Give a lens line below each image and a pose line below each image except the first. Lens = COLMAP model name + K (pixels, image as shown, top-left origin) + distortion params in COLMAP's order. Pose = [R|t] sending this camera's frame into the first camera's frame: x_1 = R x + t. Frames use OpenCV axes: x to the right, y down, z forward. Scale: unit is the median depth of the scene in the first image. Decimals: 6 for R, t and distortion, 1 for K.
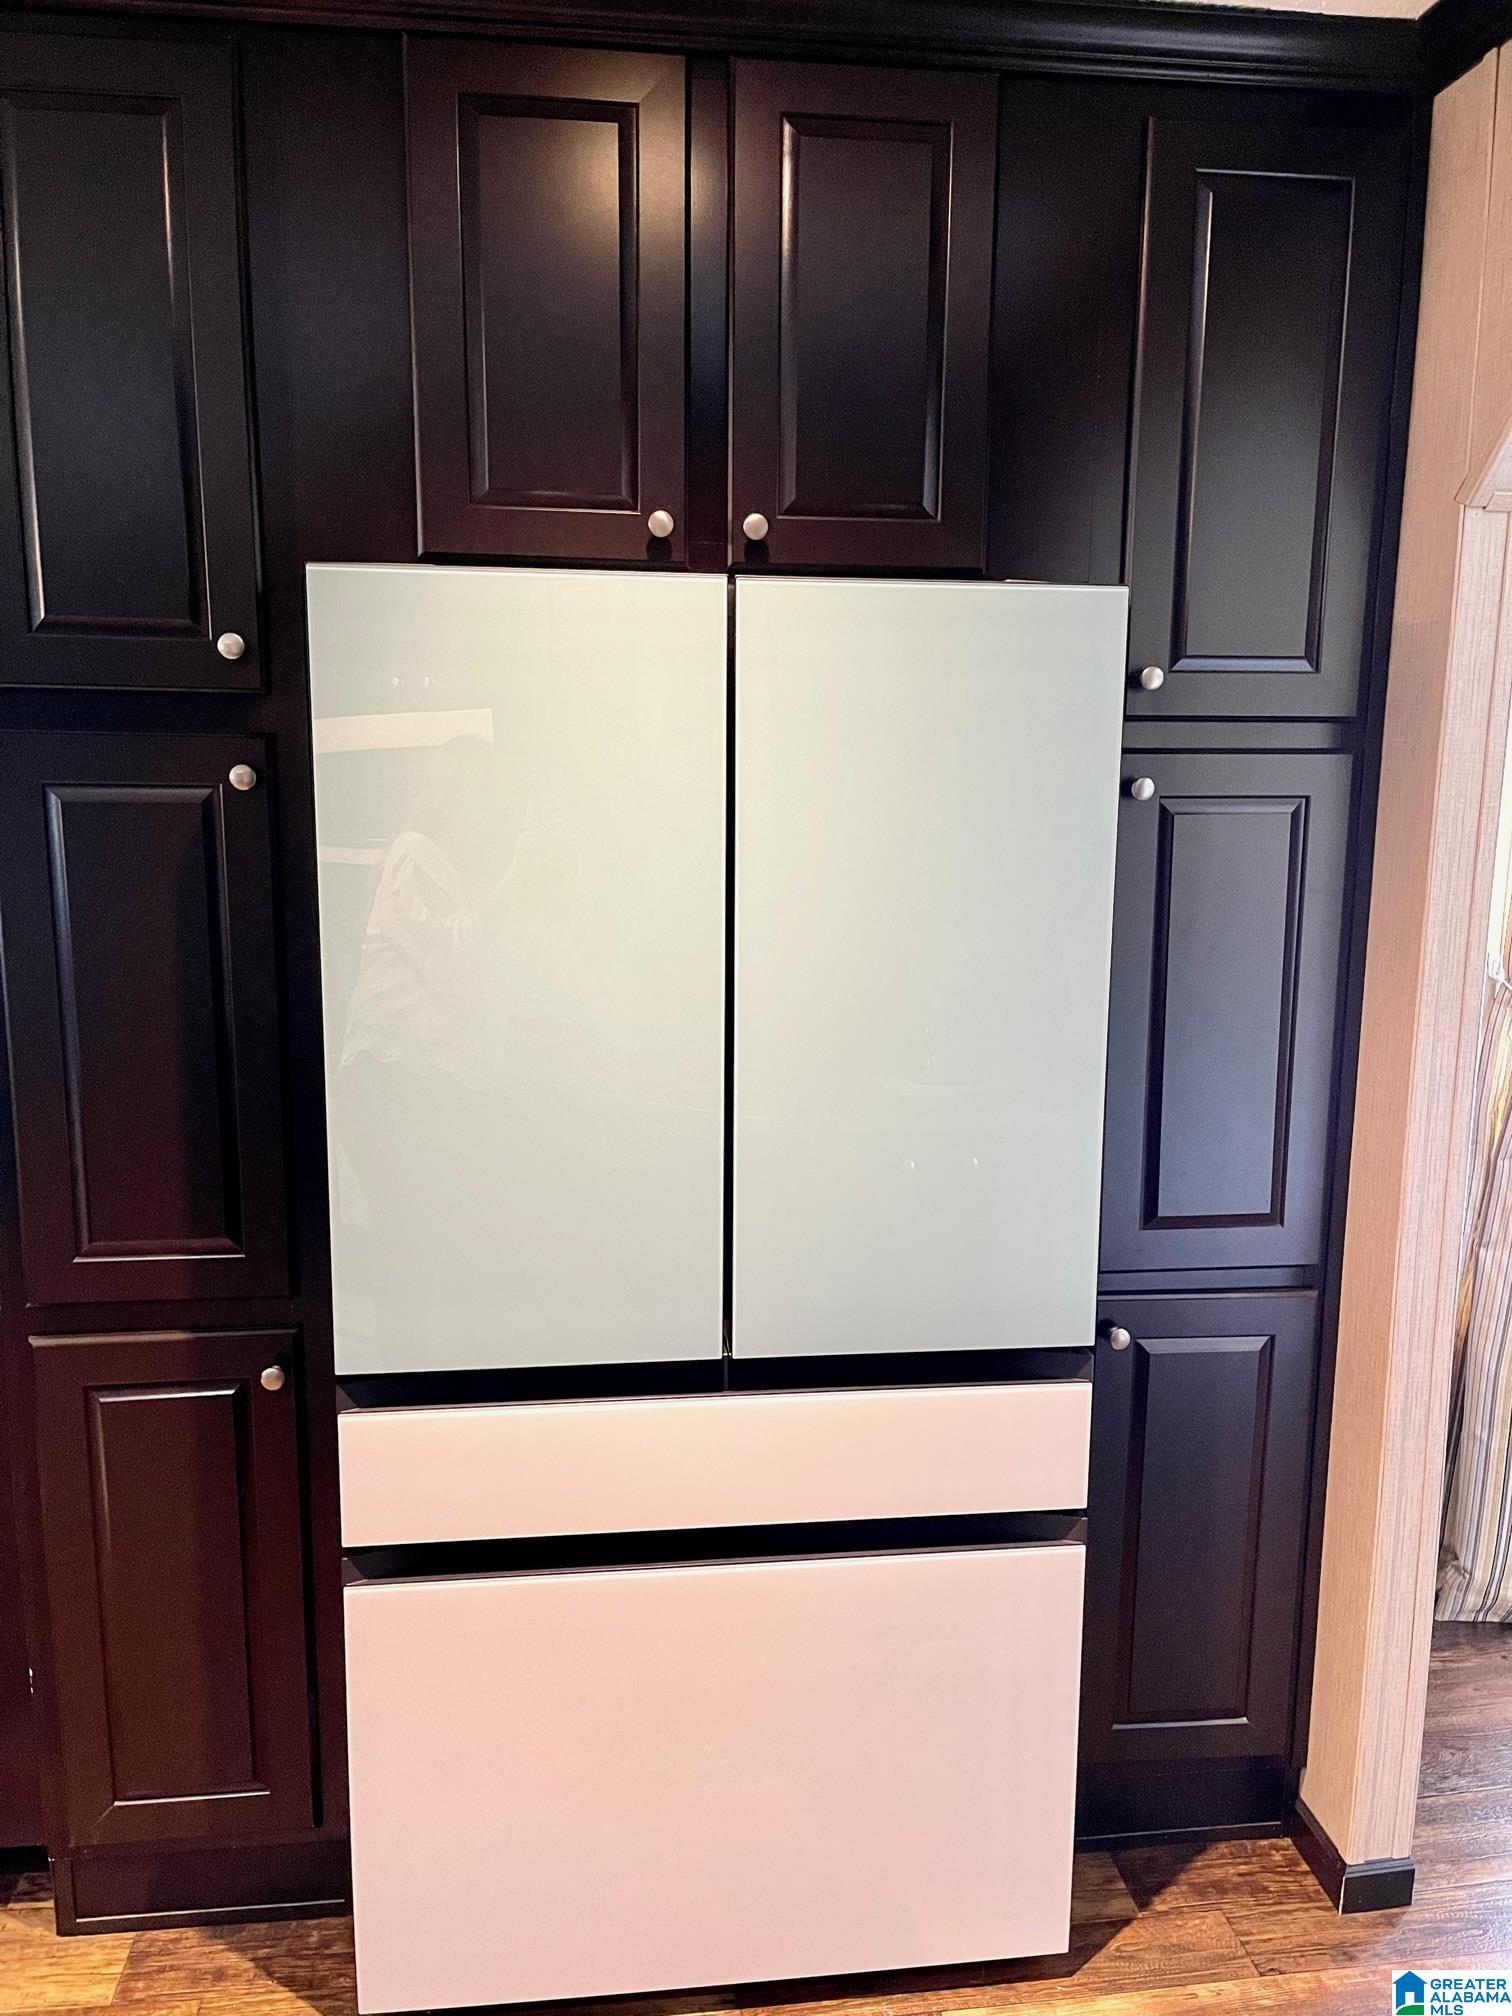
lens RADIAL K [[1512.0, 0, 779.7], [0, 1512.0, 1029.6], [0, 0, 1]] dist [0.088100, -0.125510]
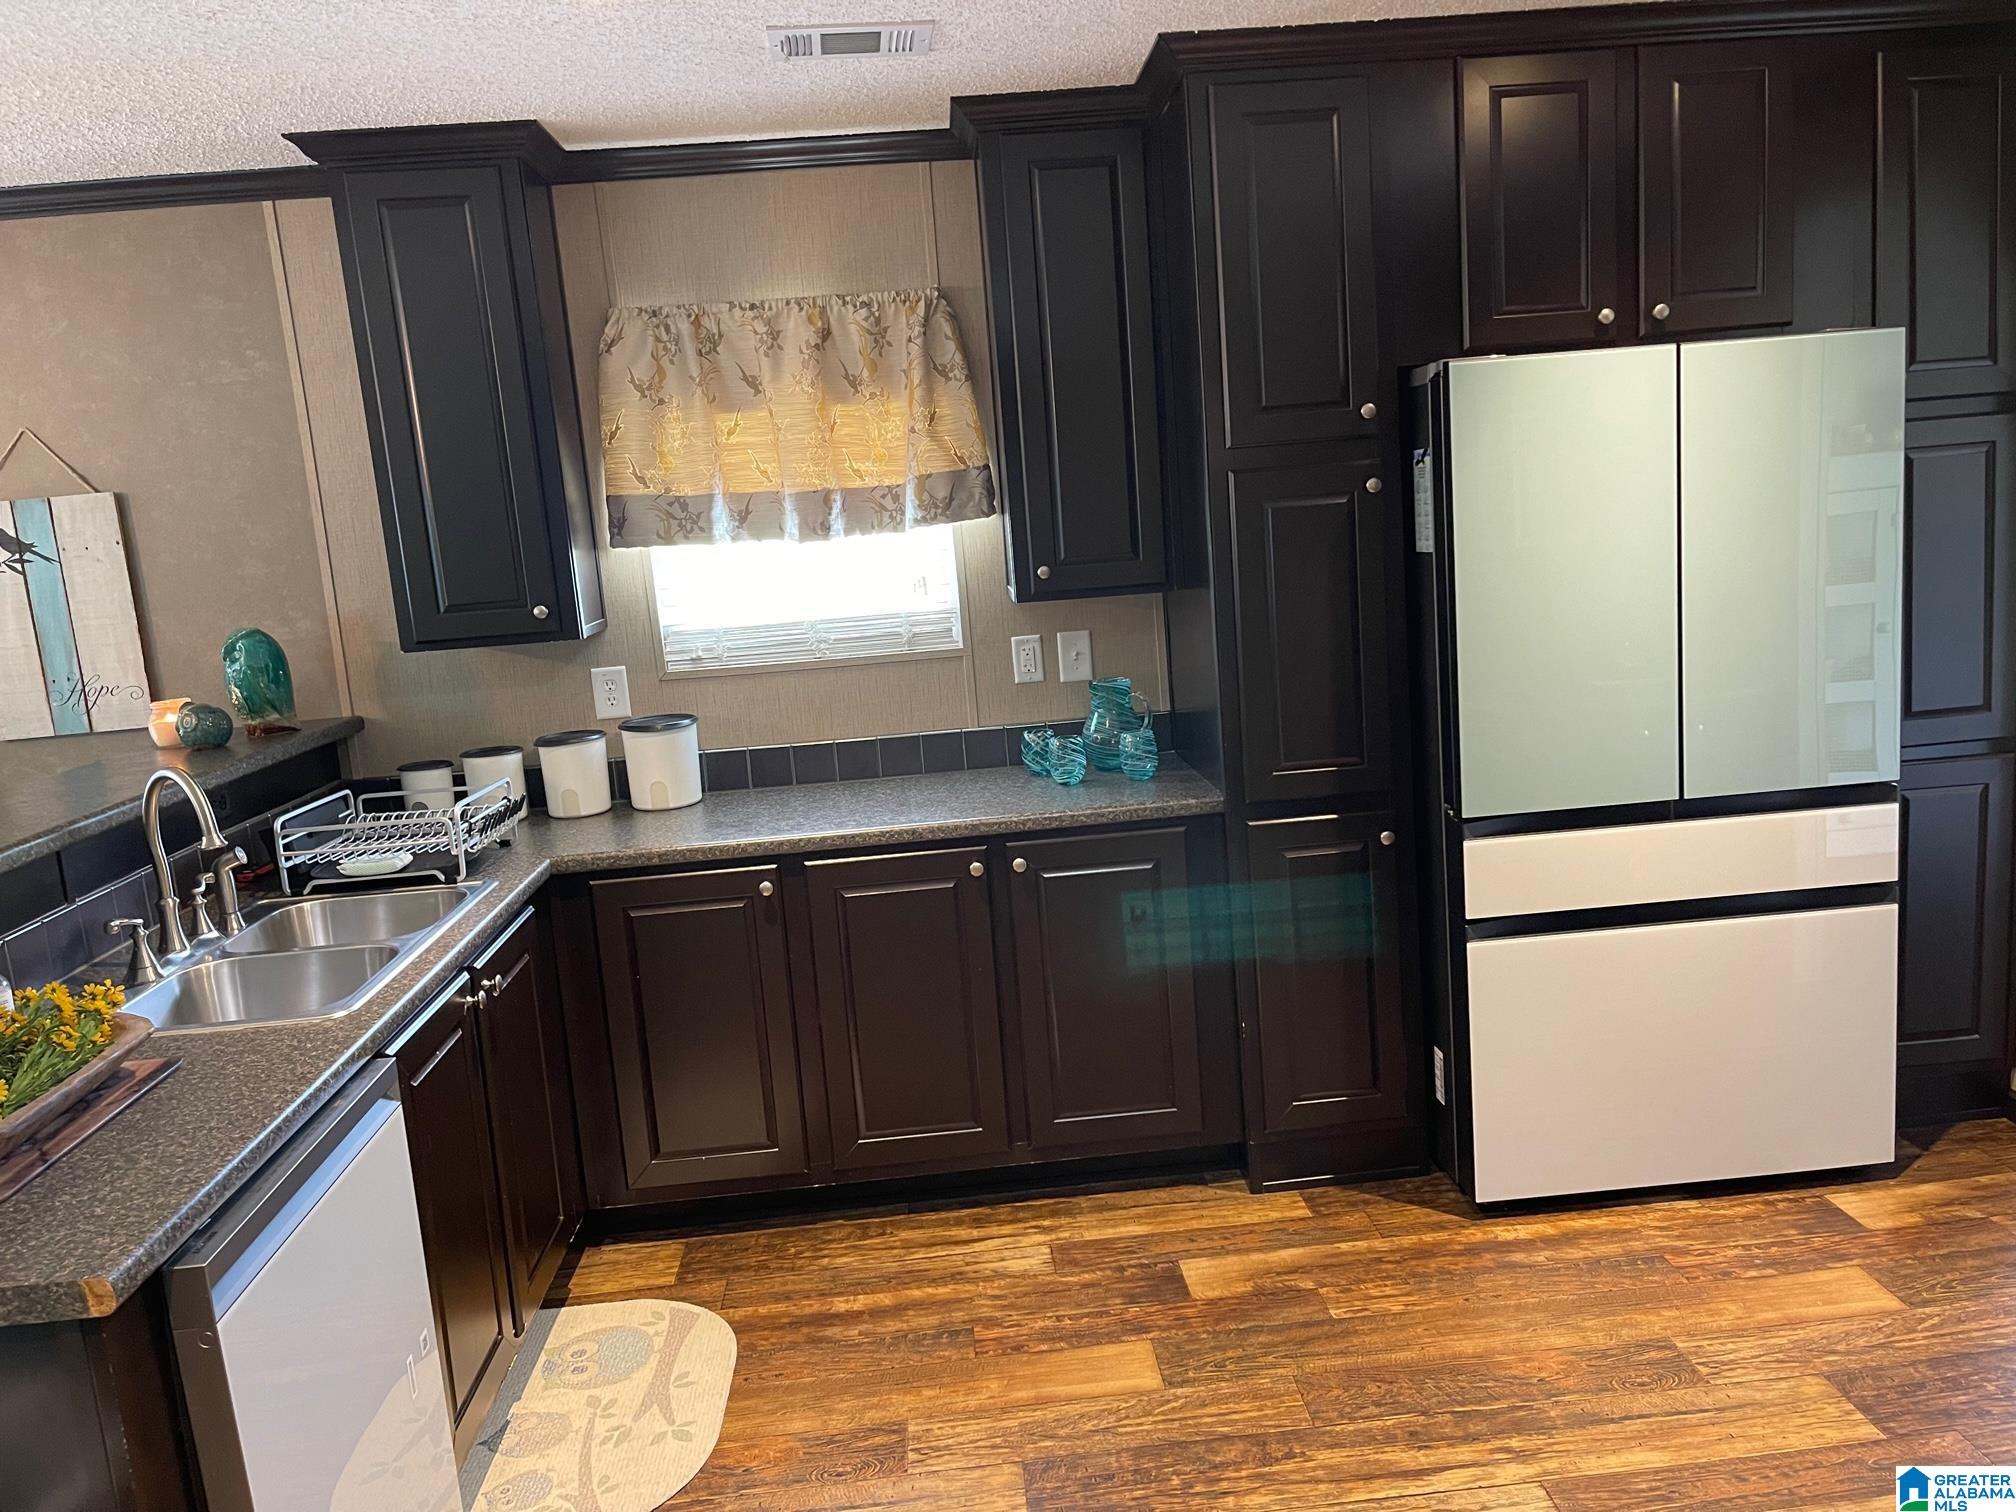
lens RADIAL K [[1512.0, 0, 1008.0], [0, 1512.0, 756.0], [0, 0, 1]] dist [0.088100, -0.125510]
pose [[0.993913, -0.076014, -0.079746, -0.628970], [0.075957, 0.997104, -0.003749, 0.113705], [0.079800, -0.002331, 0.996808, -0.752291]]
